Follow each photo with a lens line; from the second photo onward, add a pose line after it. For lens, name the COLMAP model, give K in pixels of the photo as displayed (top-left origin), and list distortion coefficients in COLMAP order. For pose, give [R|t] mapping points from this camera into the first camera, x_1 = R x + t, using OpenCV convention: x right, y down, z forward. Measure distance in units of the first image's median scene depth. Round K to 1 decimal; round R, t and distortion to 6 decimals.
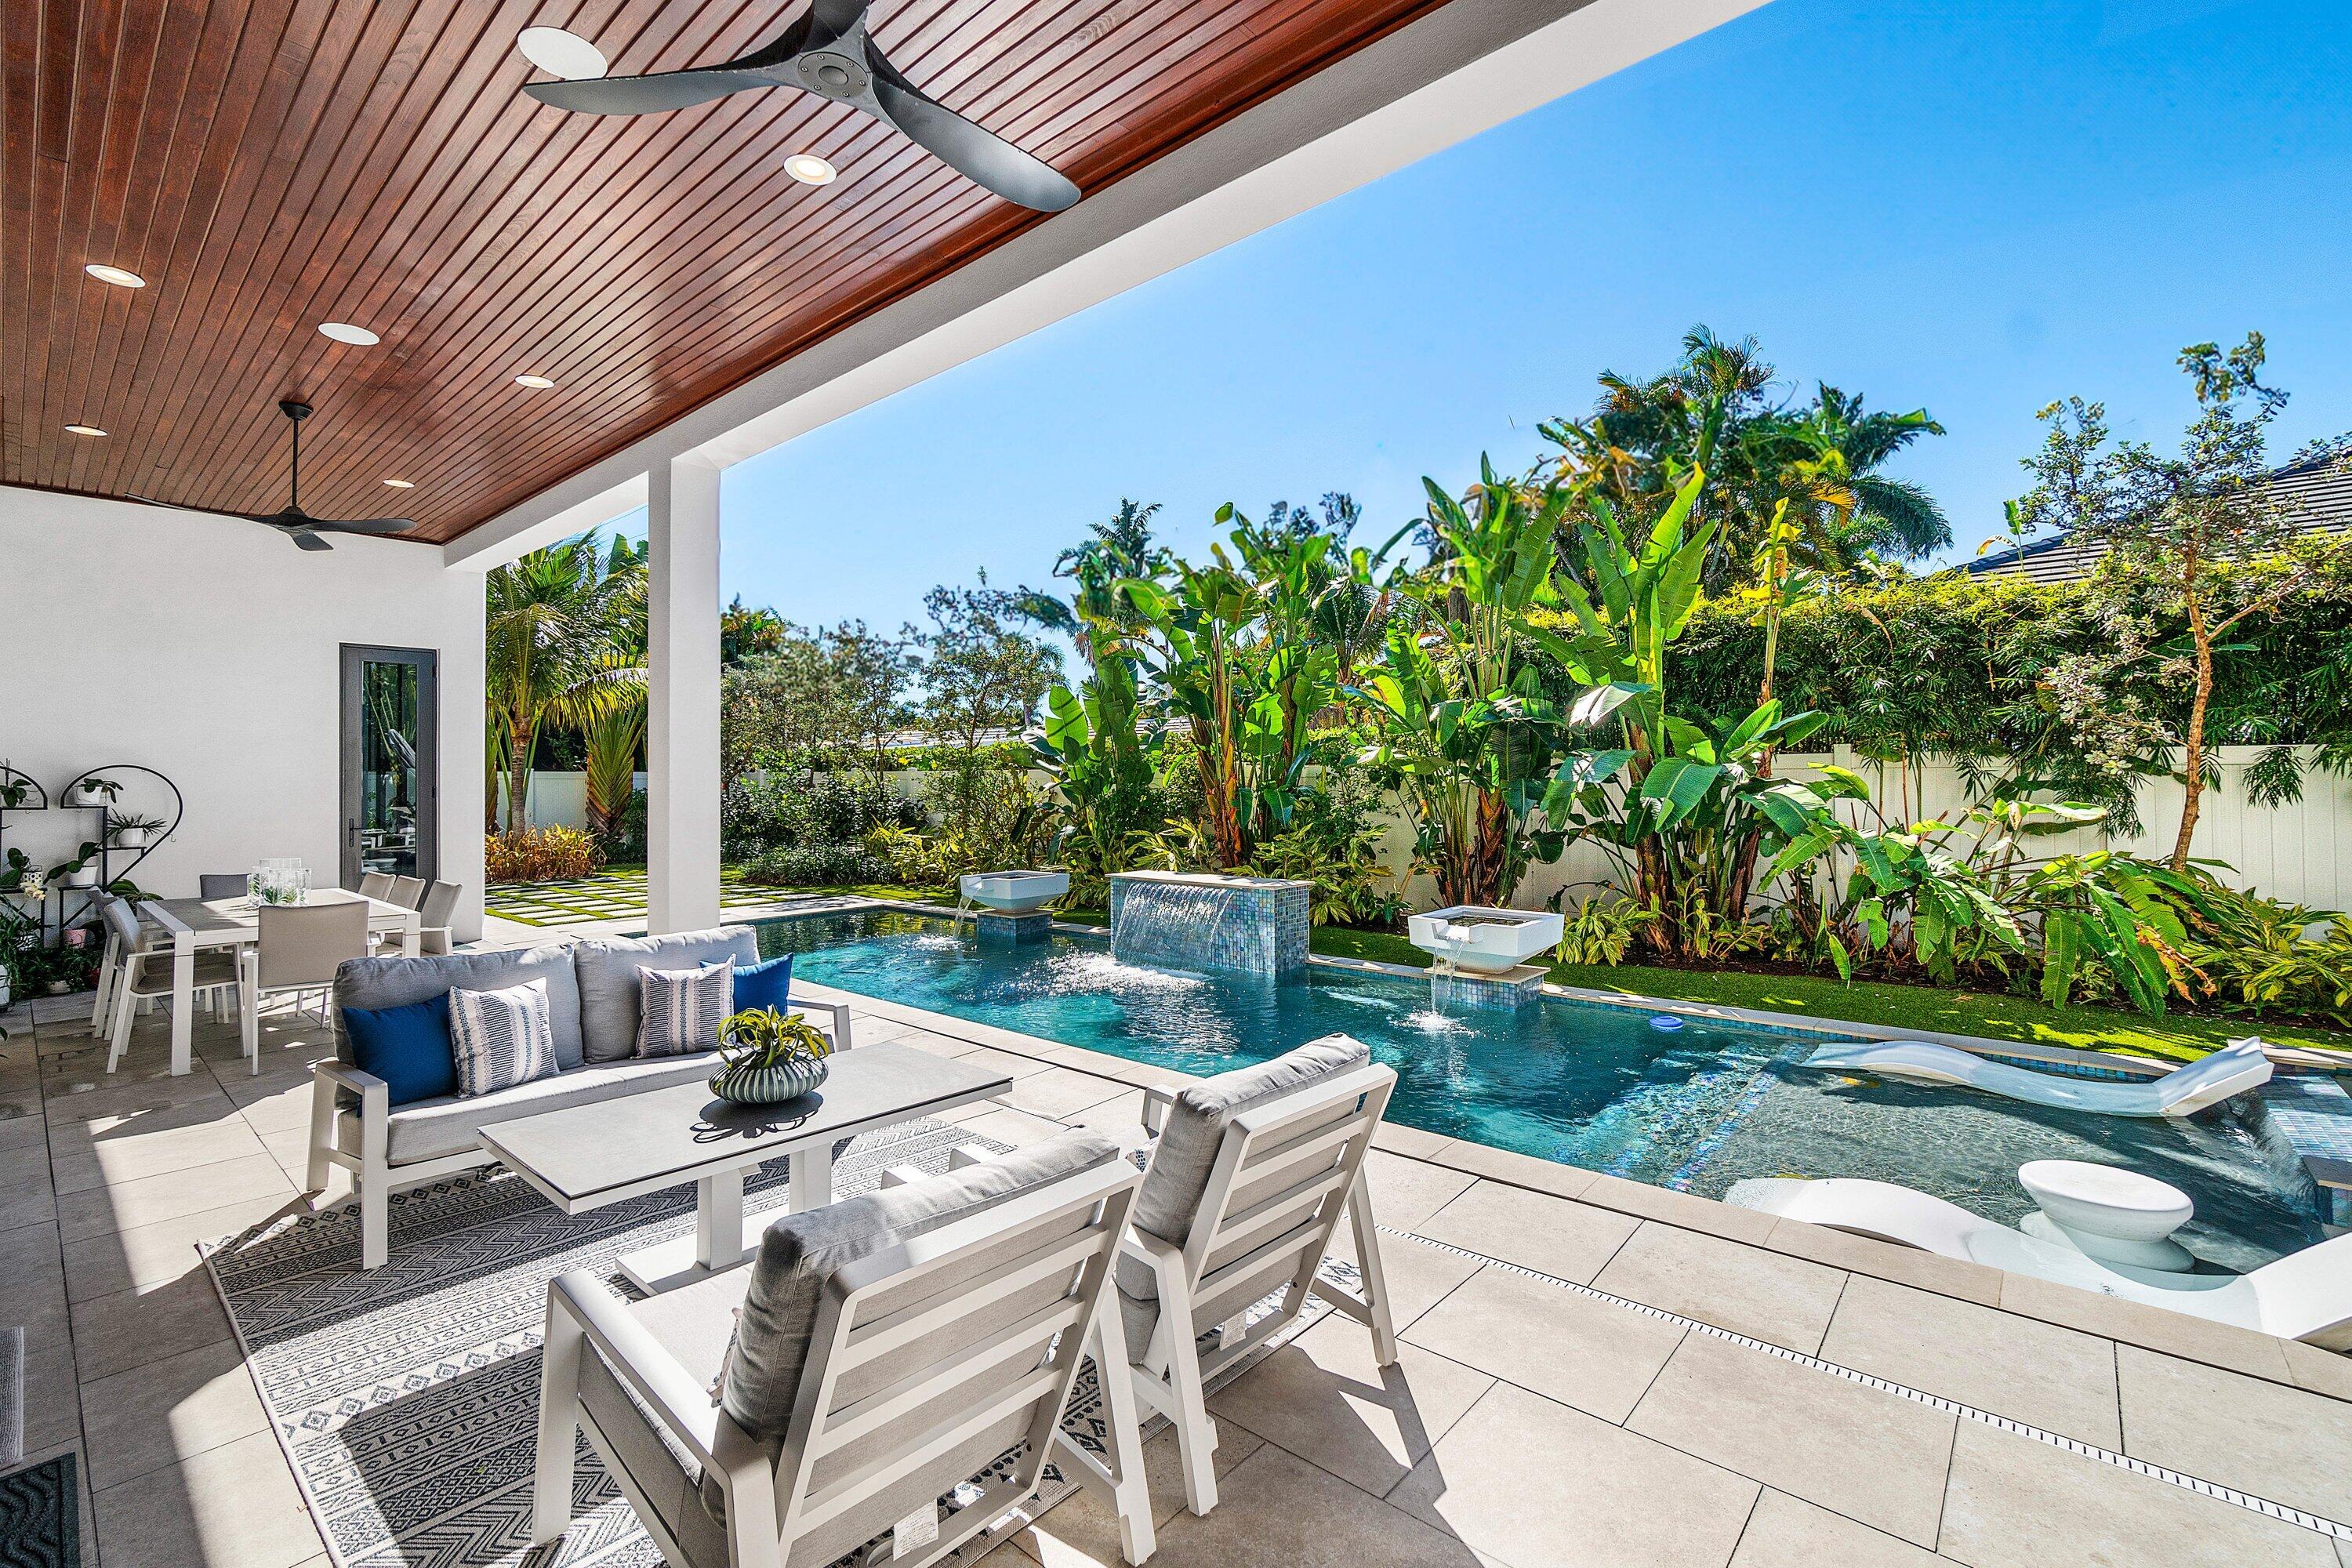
lens RADIAL K [[1016.0, 0, 1172.7], [0, 1016.0, 757.8], [0, 0, 1]] dist [0.001610, 0.000356]
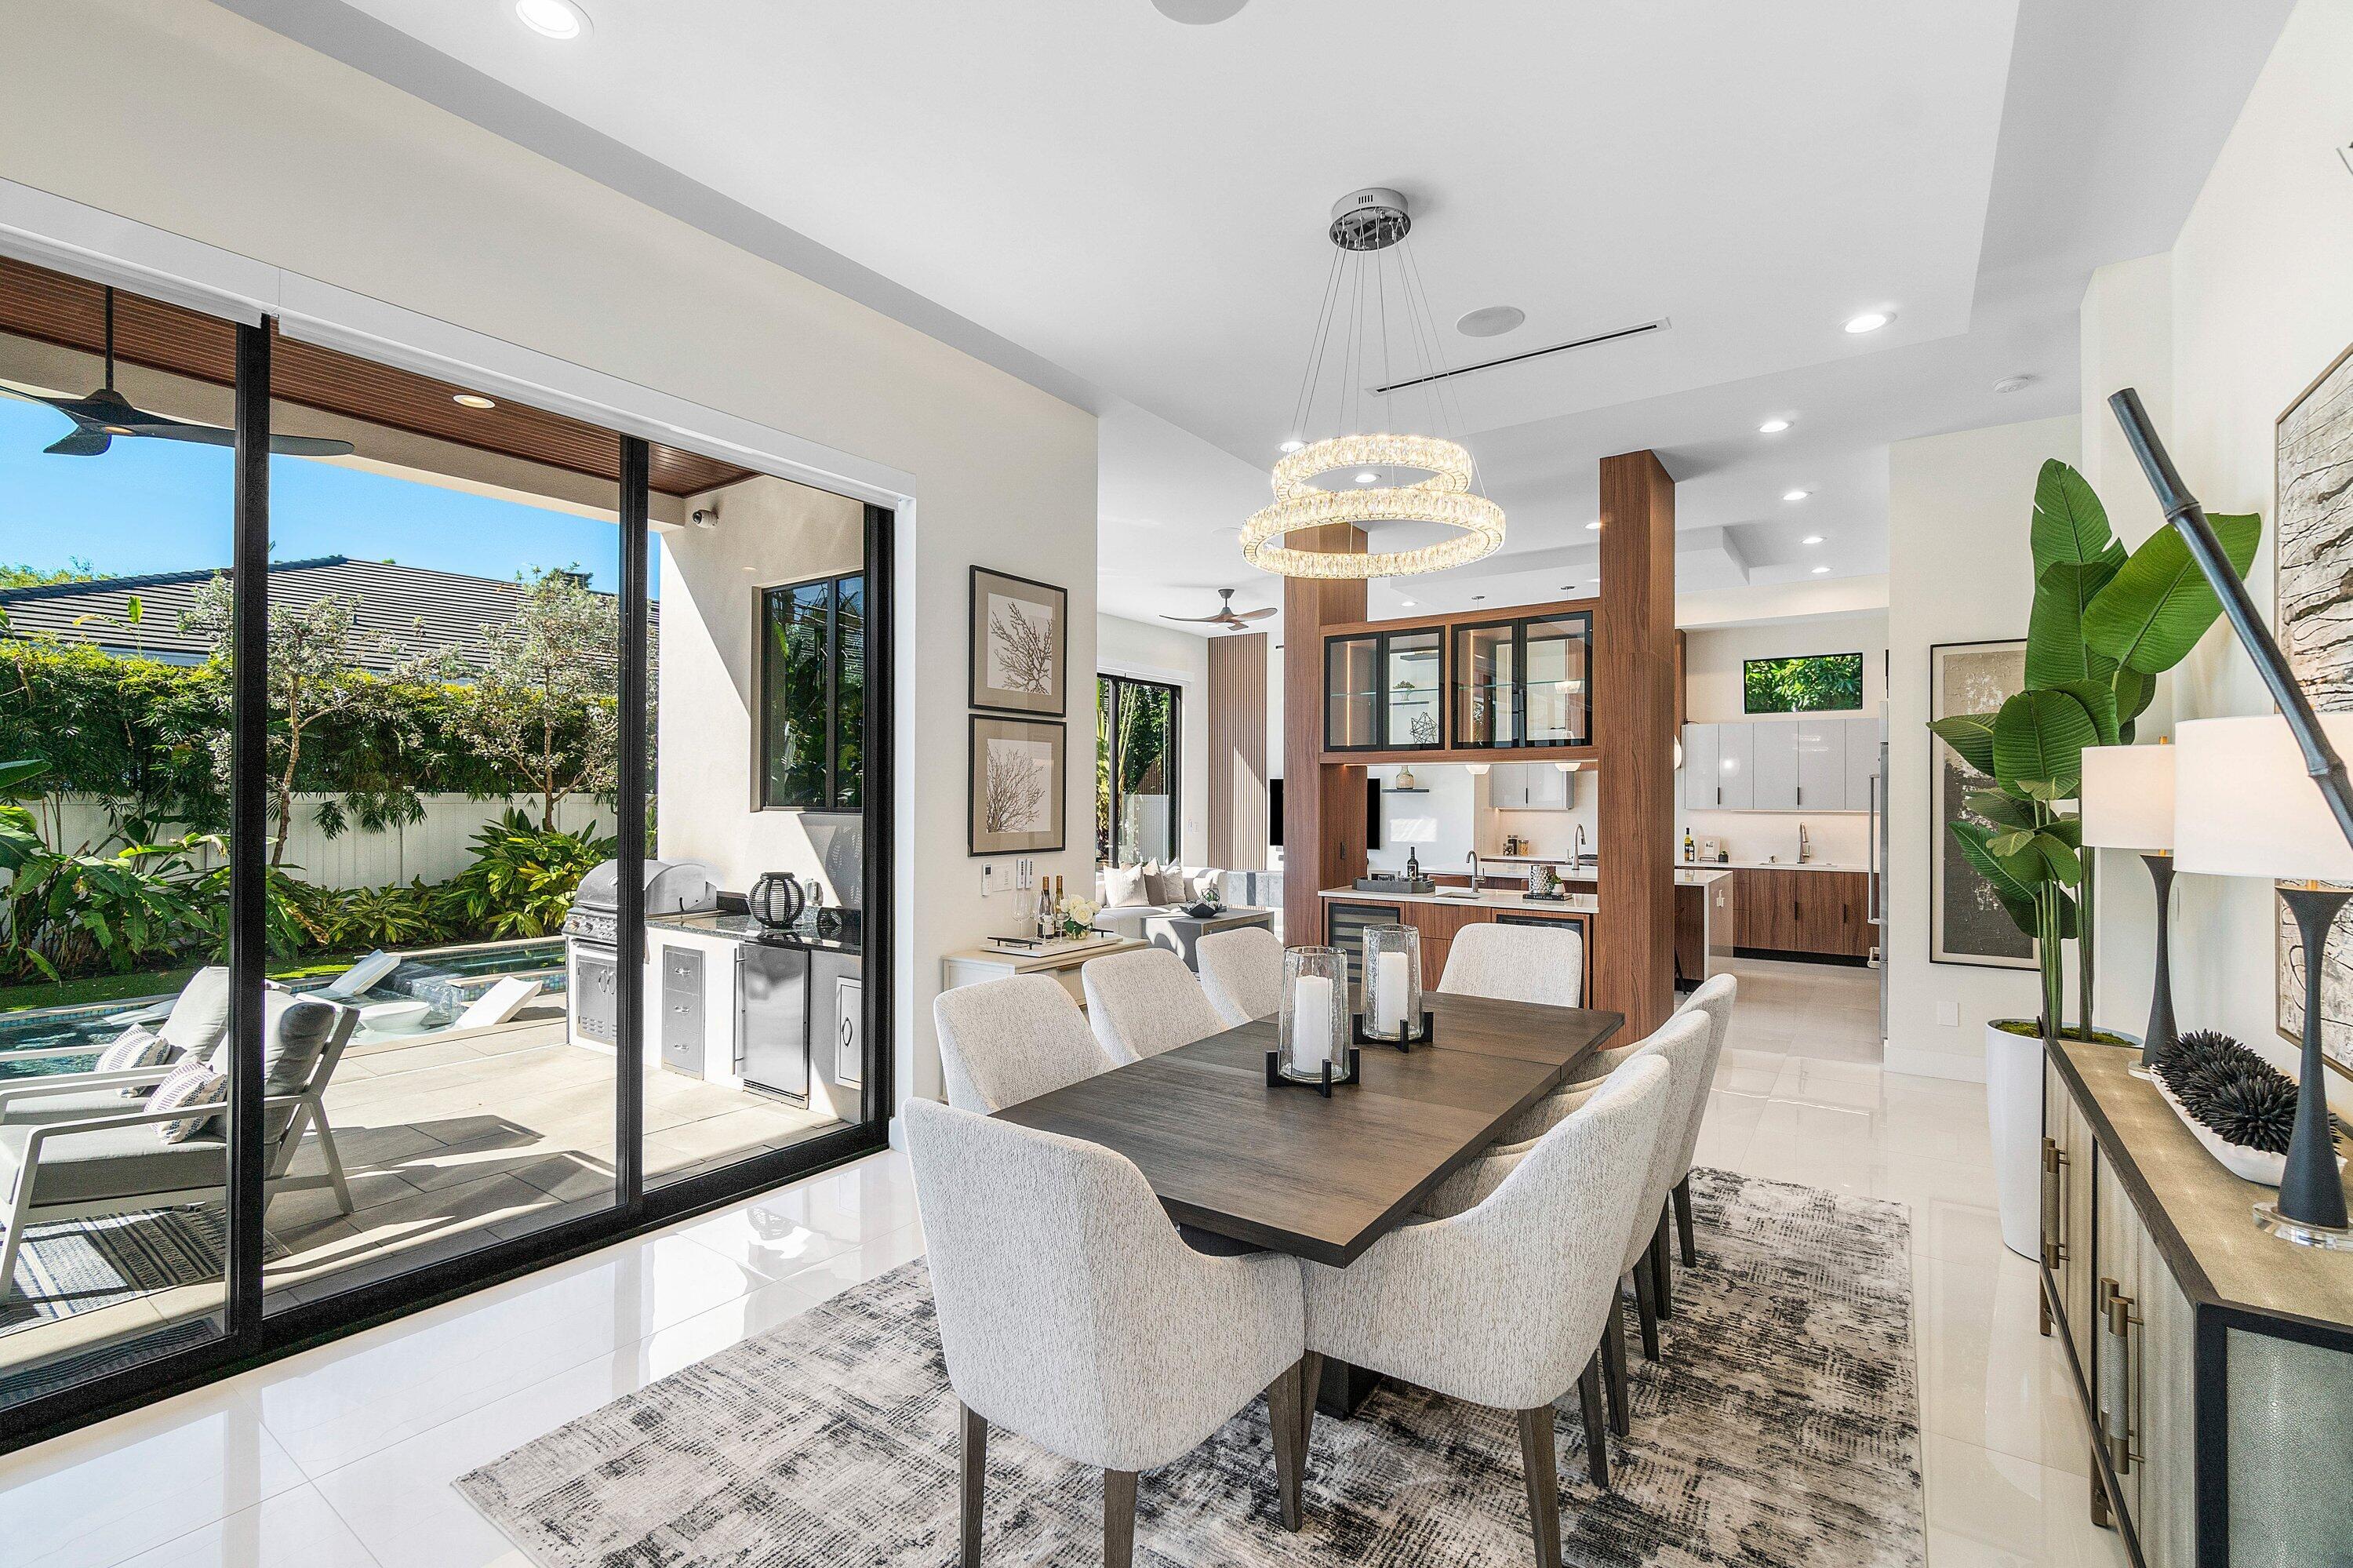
lens RADIAL K [[1020.4, 0, 1164.8], [0, 1020.4, 788.4], [0, 0, 1]] dist [-0.001741, -0.000054]
pose [[-0.086277, 0.015742, 0.996147, -0.423129], [-0.021449, 0.999614, -0.017654, -0.012387], [-0.996040, -0.022890, -0.085906, -0.135572]]
